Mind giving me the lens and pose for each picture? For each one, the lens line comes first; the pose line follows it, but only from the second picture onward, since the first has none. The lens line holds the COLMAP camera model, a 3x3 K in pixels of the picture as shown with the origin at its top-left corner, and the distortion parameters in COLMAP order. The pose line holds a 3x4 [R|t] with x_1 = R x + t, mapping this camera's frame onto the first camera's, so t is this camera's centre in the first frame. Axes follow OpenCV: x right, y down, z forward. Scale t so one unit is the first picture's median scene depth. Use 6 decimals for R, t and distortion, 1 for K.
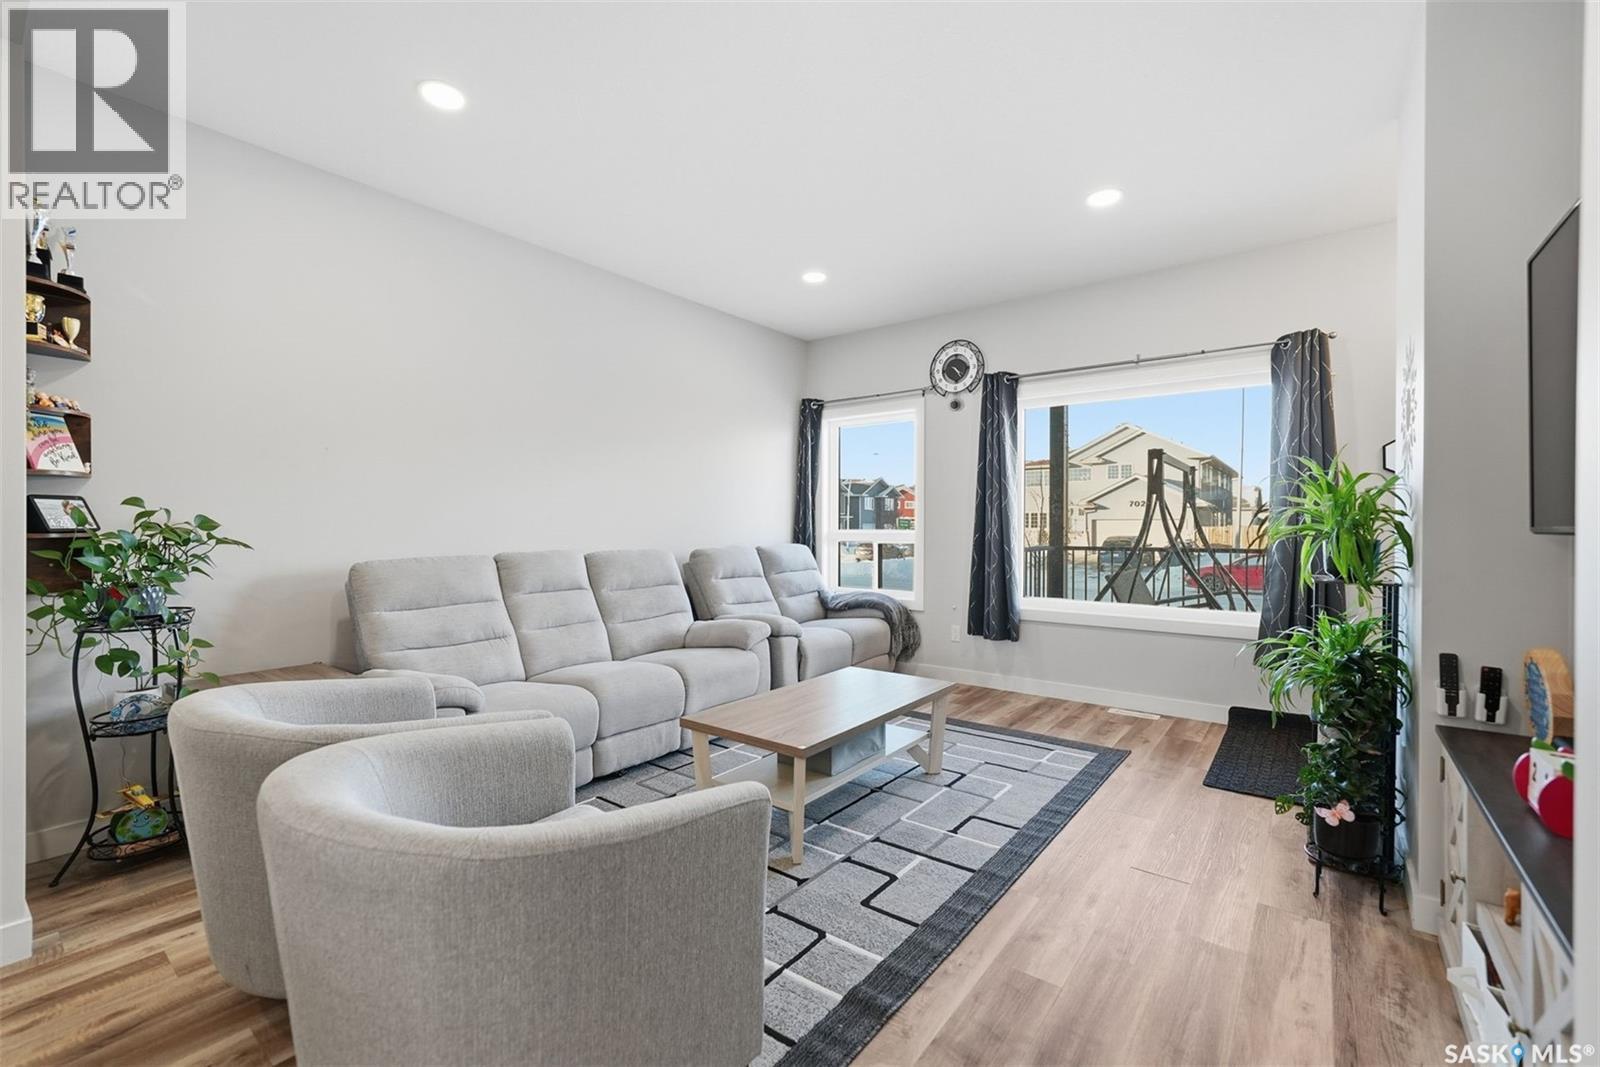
lens RADIAL K [[669.7, 0, 791.8], [0, 669.7, 528.4], [0, 0, 1]] dist [-0.011796, 0.000204]
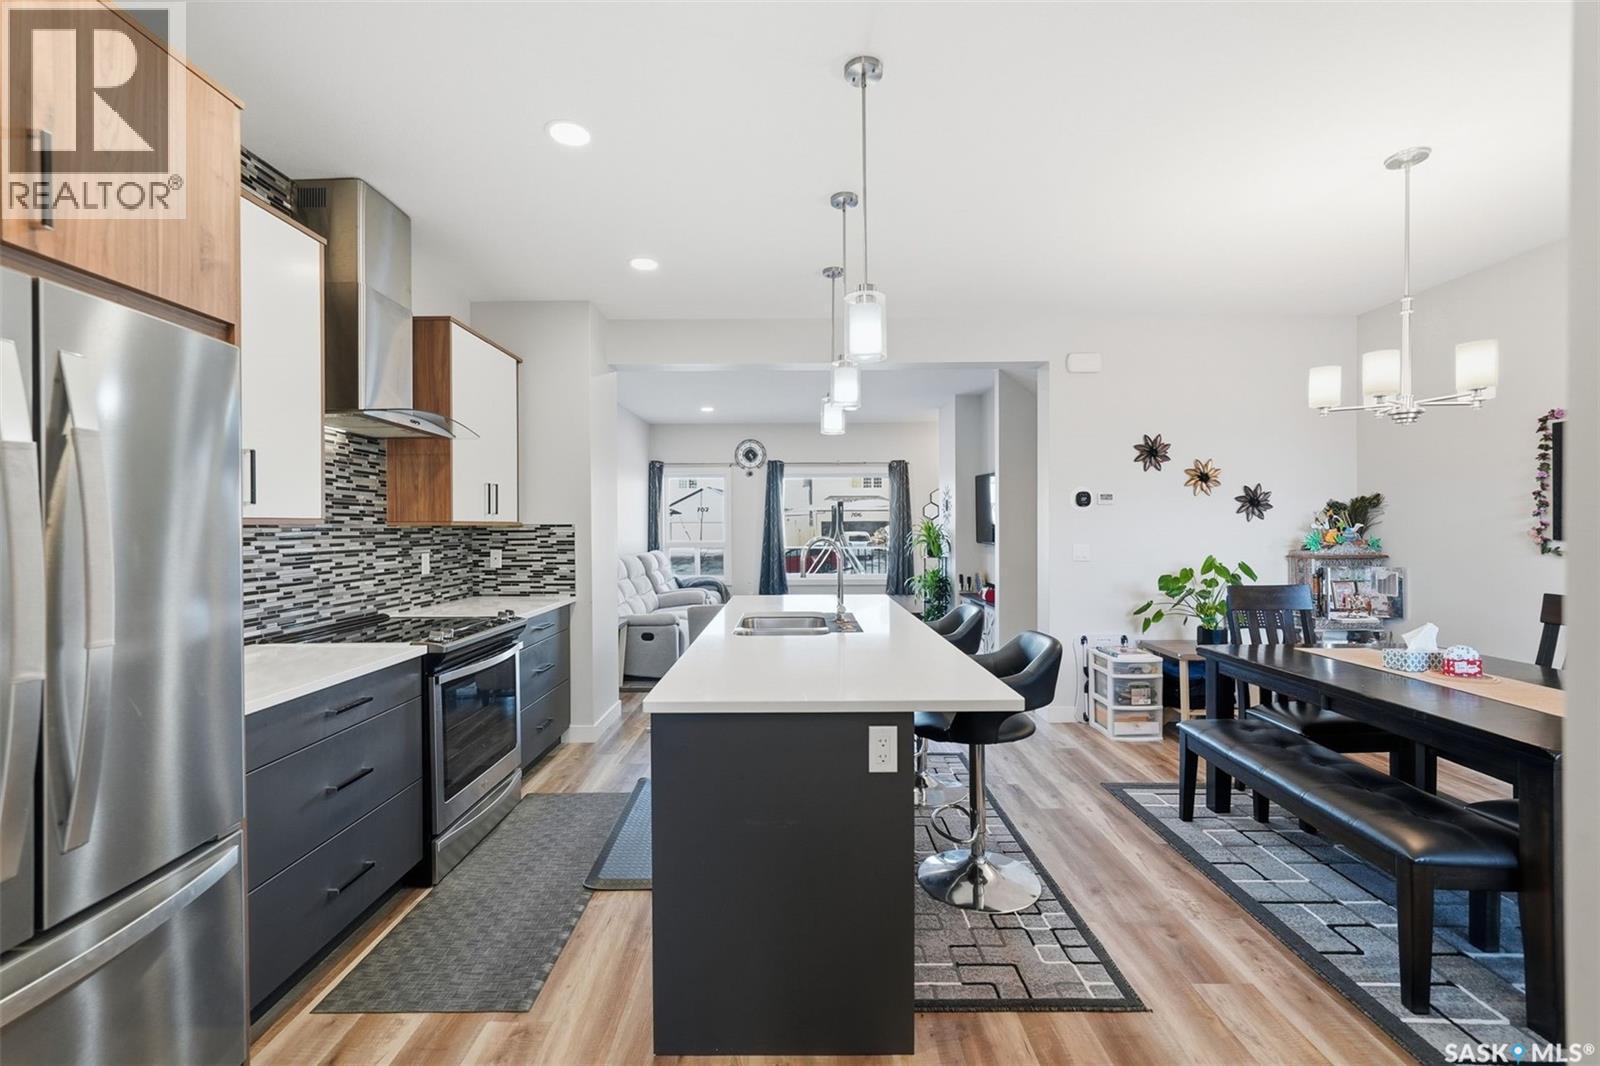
lens RADIAL K [[669.7, 0, 791.8], [0, 669.7, 527.9], [0, 0, 1]] dist [-0.011796, 0.000204]
pose [[0.791641, -0.007717, 0.610938, -1.151844], [0.008499, 0.999963, 0.001618, -0.050392], [-0.610928, 0.003911, 0.791677, -0.790333]]
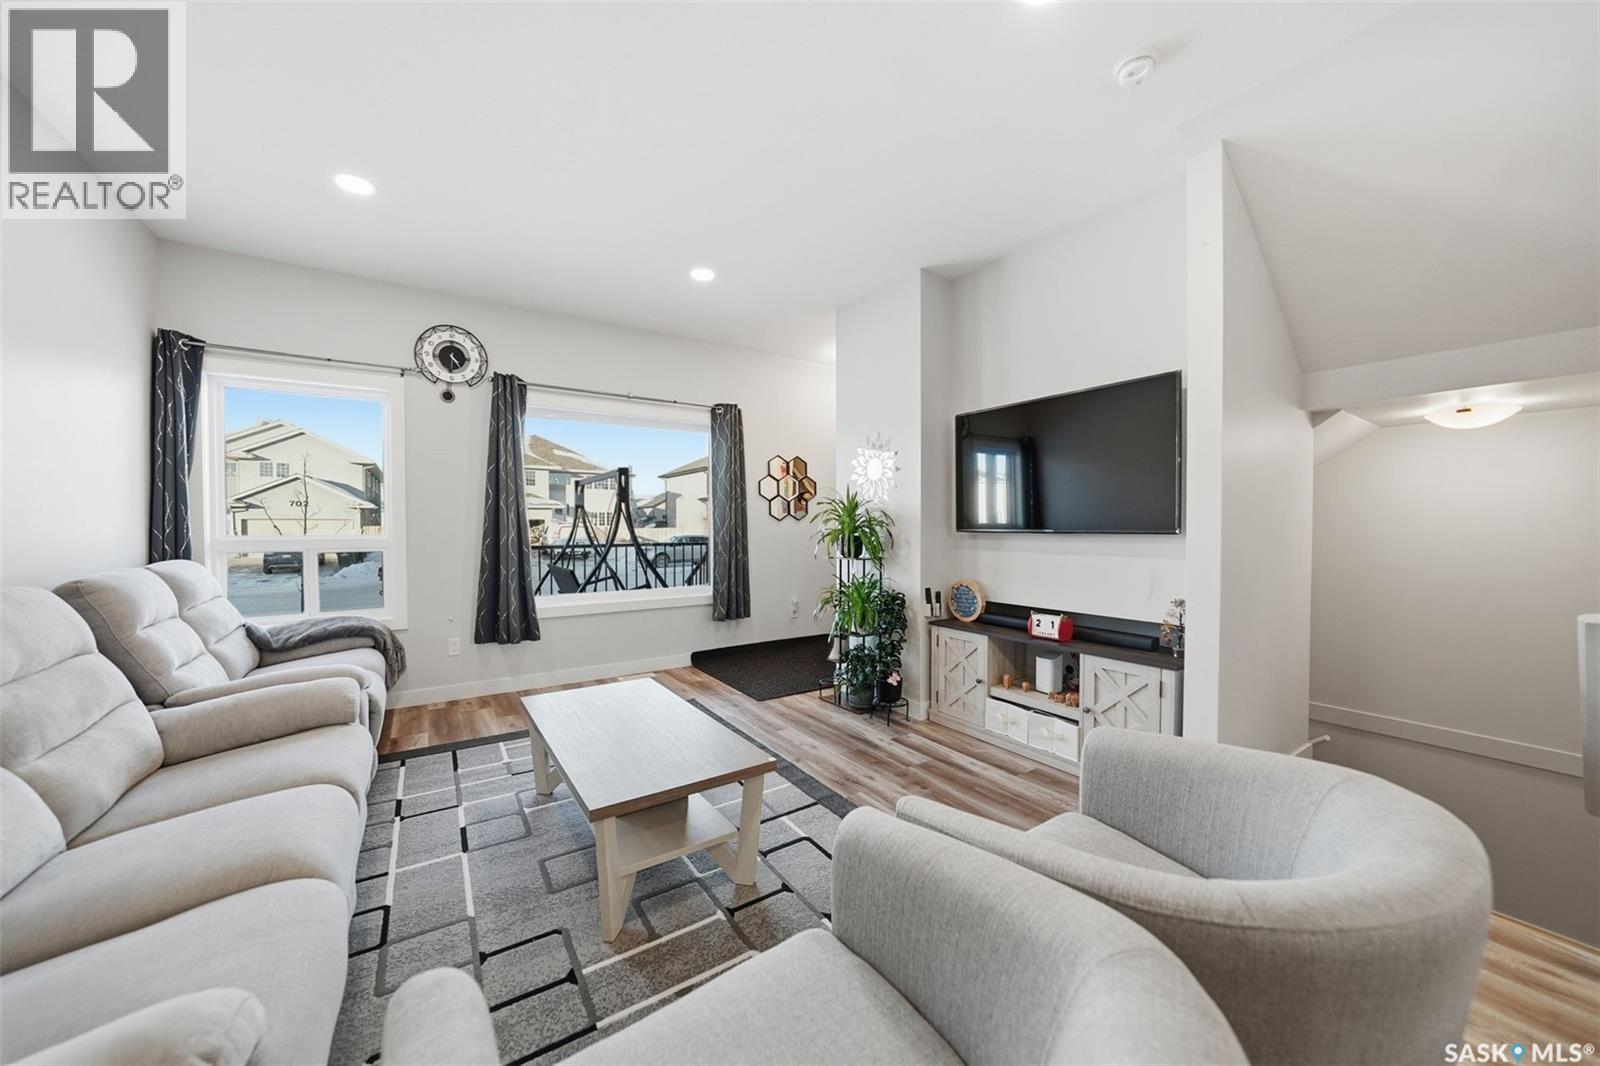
lens RADIAL K [[565.8, 0, 792.1], [0, 565.8, 537.5], [0, 0, 1]] dist [-0.018300, 0.000117]
pose [[0.315182, -0.023165, 0.948749, -0.480100], [0.005561, 0.999730, 0.022563, -0.010222], [-0.949015, -0.001836, 0.315226, 0.453399]]
